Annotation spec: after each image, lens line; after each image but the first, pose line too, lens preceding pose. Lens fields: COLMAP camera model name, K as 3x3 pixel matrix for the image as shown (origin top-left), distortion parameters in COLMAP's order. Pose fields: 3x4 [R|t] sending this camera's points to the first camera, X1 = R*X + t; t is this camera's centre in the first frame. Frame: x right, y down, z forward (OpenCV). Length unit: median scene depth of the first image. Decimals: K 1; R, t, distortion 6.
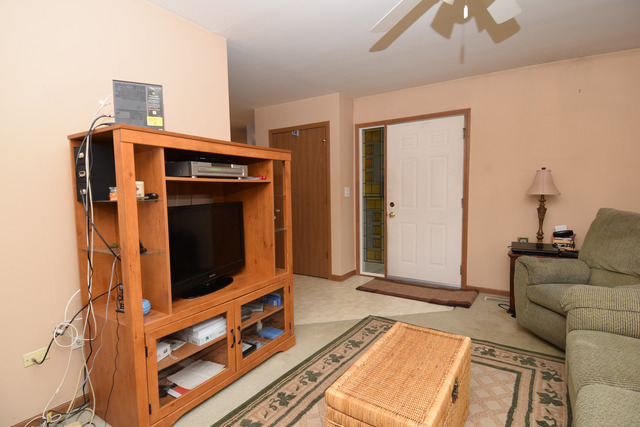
lens RADIAL K [[333.3, 0, 320.0], [0, 333.3, 213.5], [0, 0, 1]] dist [-0.050294, -0.000689]
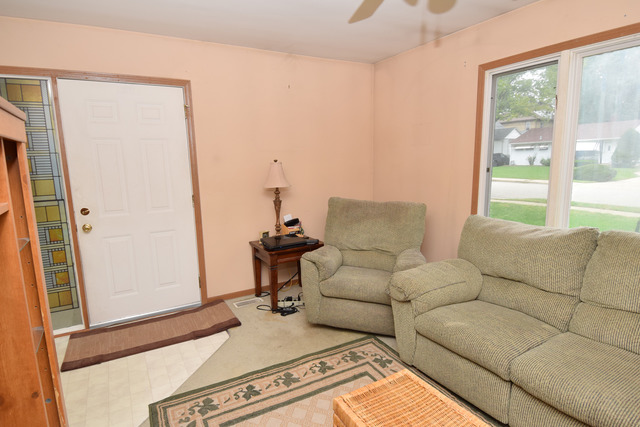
lens RADIAL K [[345.5, 0, 320.0], [0, 345.5, 213.5], [0, 0, 1]] dist [0.022353, -0.000978]
pose [[0.444020, -0.119717, 0.887983, -0.277705], [0.072814, 0.992577, 0.097409, -0.090833], [-0.893053, 0.021406, 0.449441, 0.515143]]
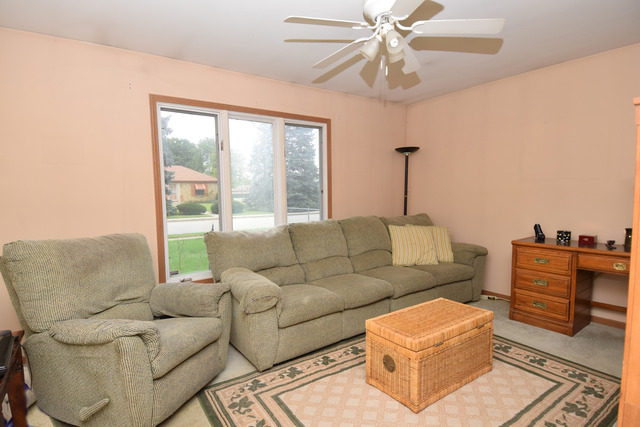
lens RADIAL K [[328.8, 0, 307.9], [0, 328.8, 221.2], [0, 0, 1]] dist [0.002838, -0.000353]
pose [[-0.917718, 0.004230, 0.397211, 0.107753], [0.069199, 0.986356, 0.149375, -0.131248], [-0.391160, 0.164571, -0.905489, 1.433184]]
